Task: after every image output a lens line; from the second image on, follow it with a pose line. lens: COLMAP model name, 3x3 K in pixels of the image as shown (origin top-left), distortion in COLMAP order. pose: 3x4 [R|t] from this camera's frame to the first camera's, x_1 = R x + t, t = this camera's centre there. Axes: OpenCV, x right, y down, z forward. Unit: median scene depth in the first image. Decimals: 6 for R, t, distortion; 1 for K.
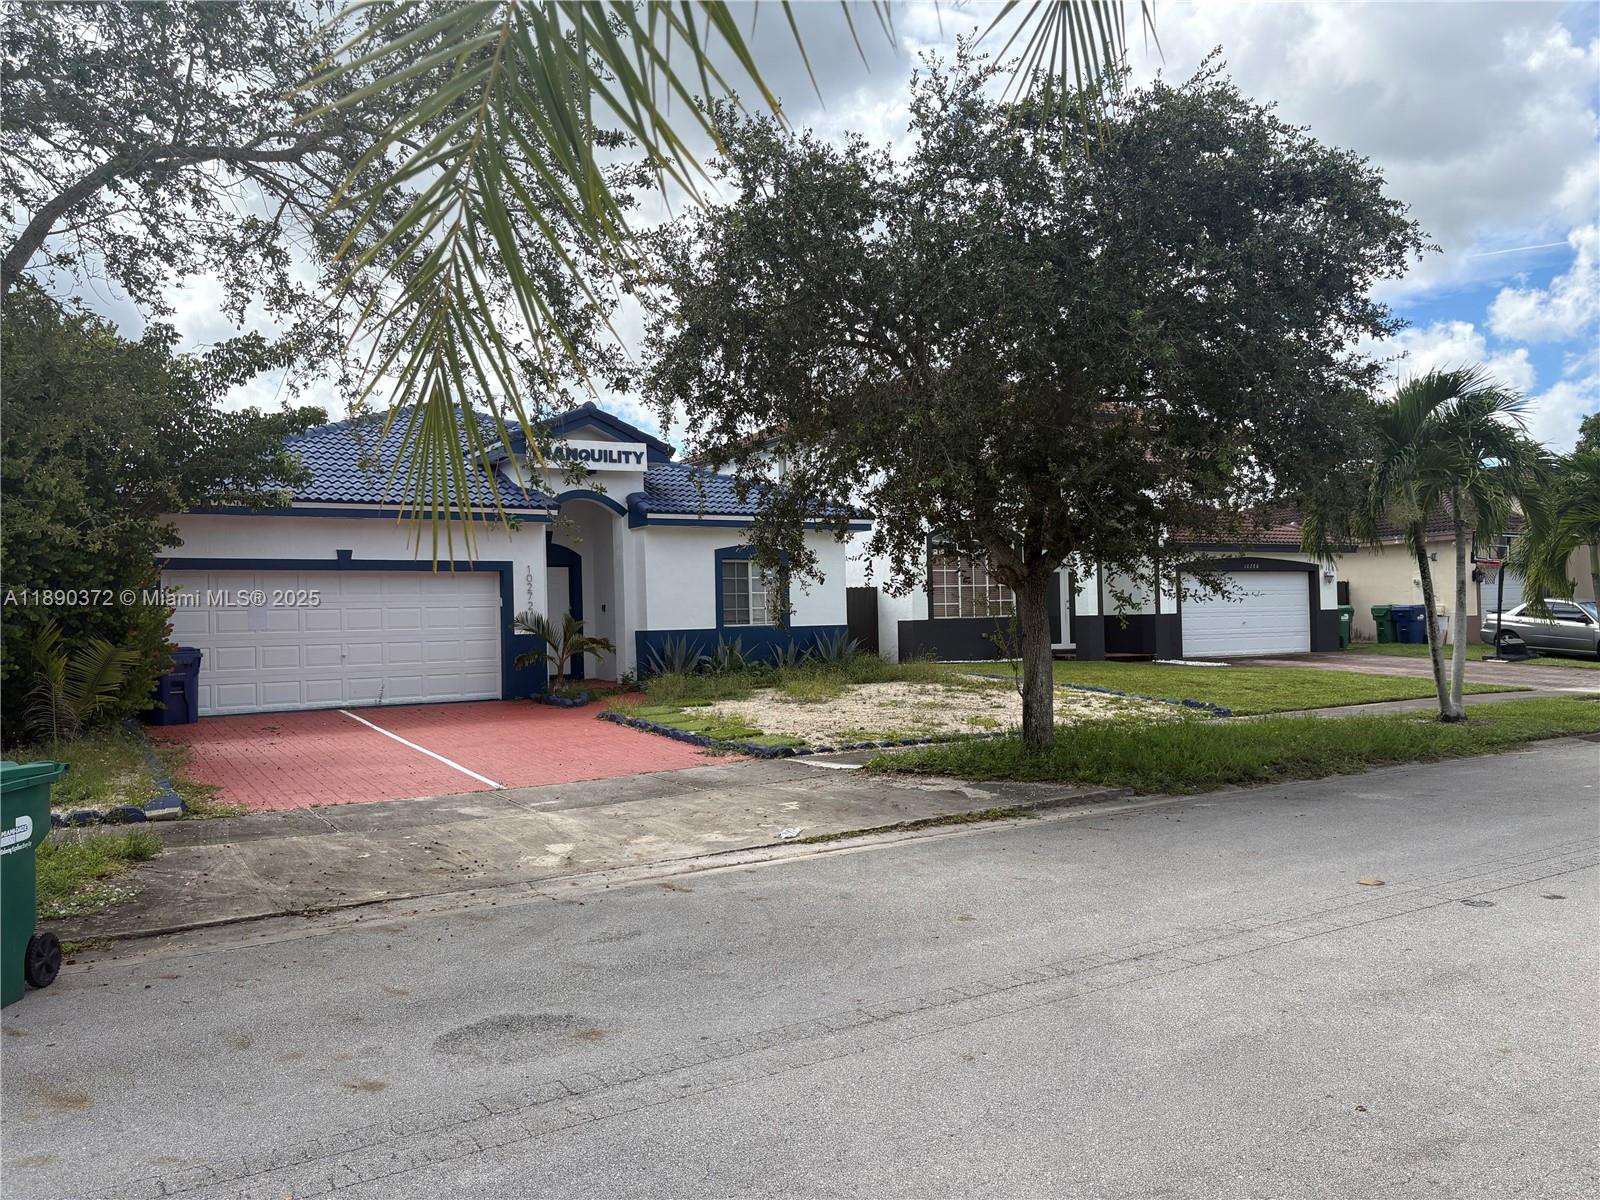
lens RADIAL K [[1222.6, 0, 817.8], [0, 1222.6, 614.1], [0, 0, 1]] dist [0.044689, -0.043865]
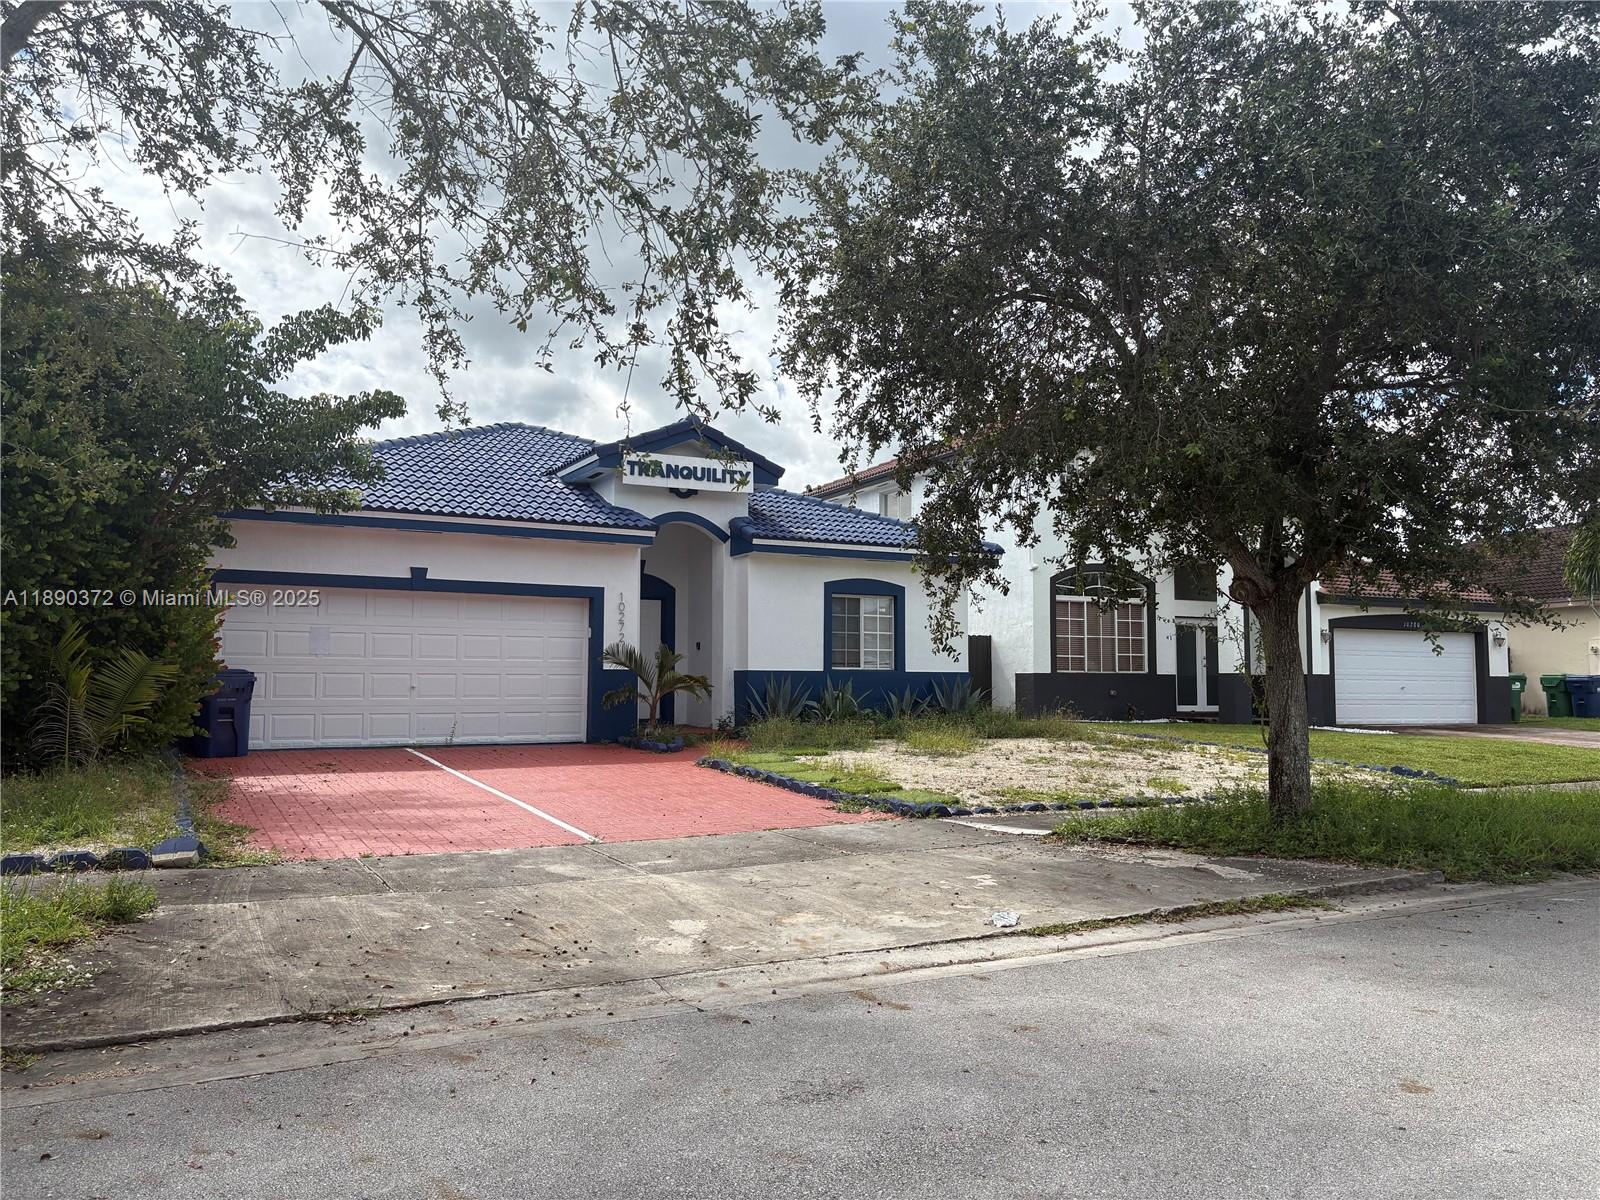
lens RADIAL K [[1216.0, 0, 800.9], [0, 1216.0, 613.2], [0, 0, 1]] dist [0.049320, -0.054140]
pose [[0.997548, 0.022563, -0.066245, -0.073082], [-0.026263, 0.998112, -0.055530, 0.032723], [0.064867, 0.057134, 0.996257, 0.202545]]
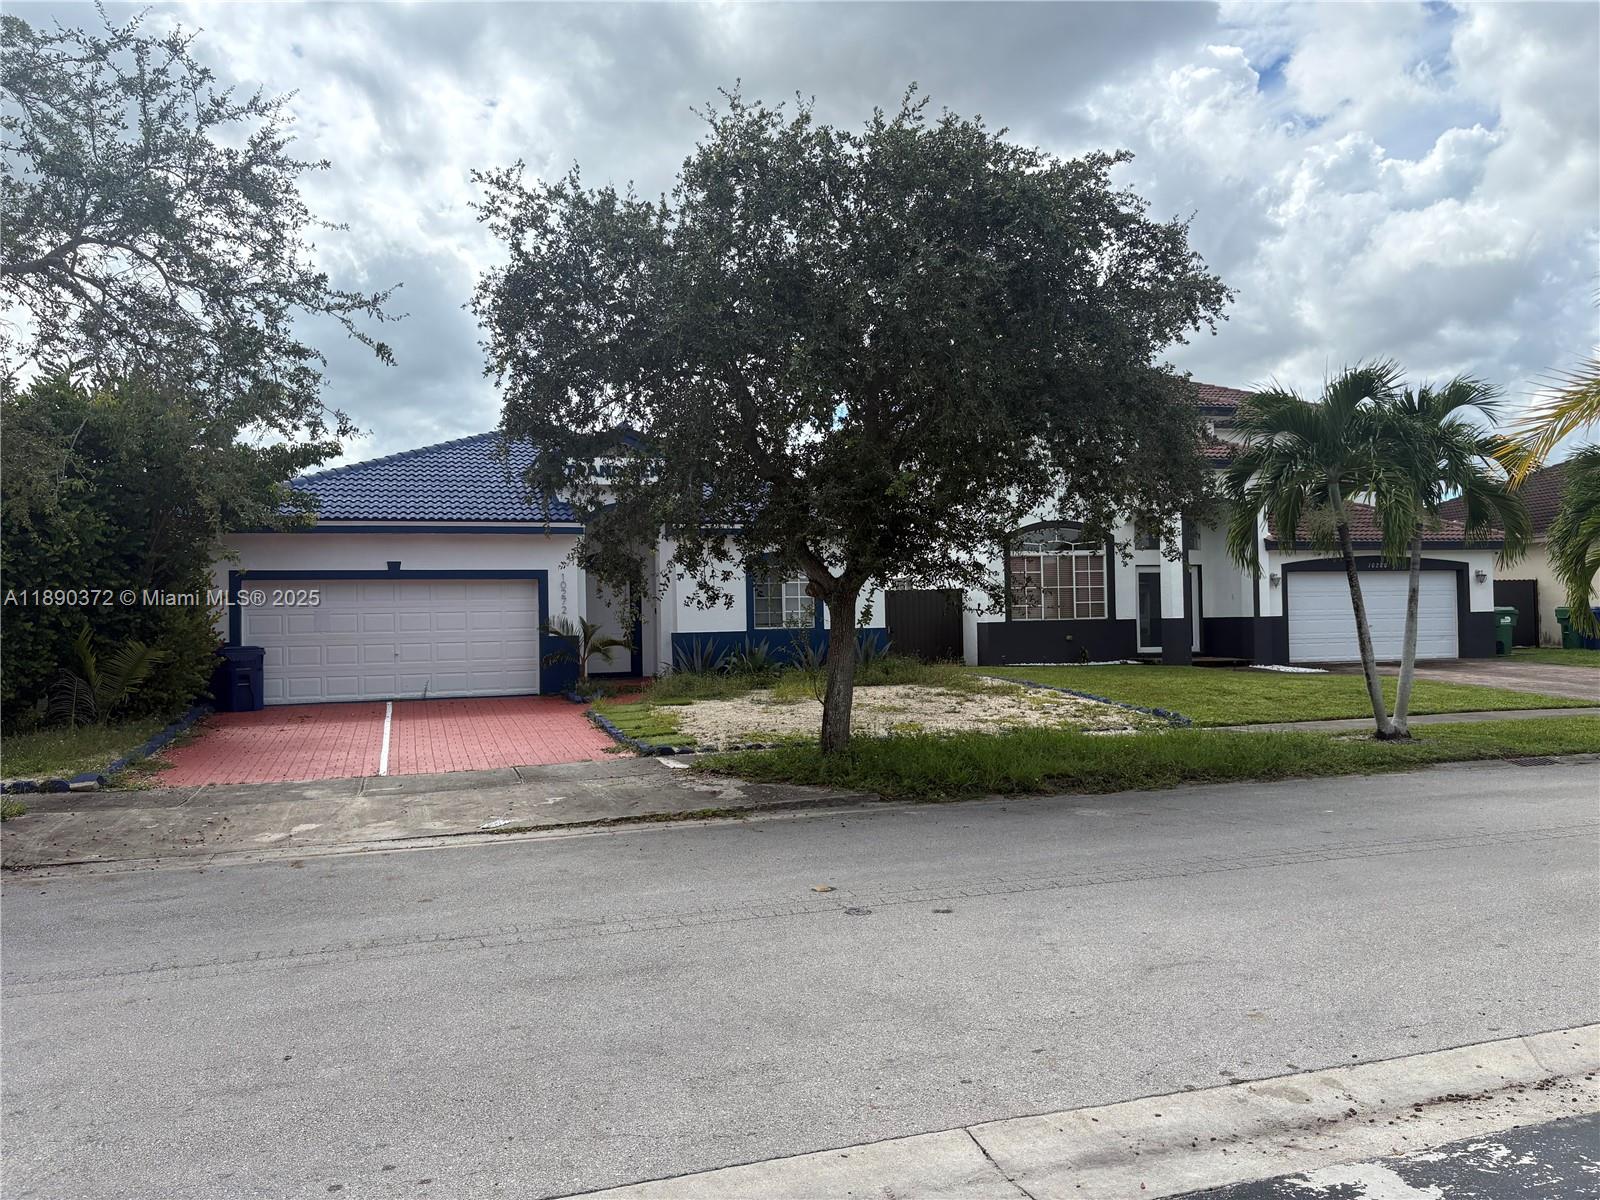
lens RADIAL K [[1222.6, 0, 817.8], [0, 1222.6, 614.1], [0, 0, 1]] dist [0.044689, -0.043865]
pose [[0.970051, 0.003068, -0.242881, 0.401827], [-0.001720, 0.999982, 0.005765, -0.015953], [0.242894, -0.005175, 0.970039, -0.019721]]
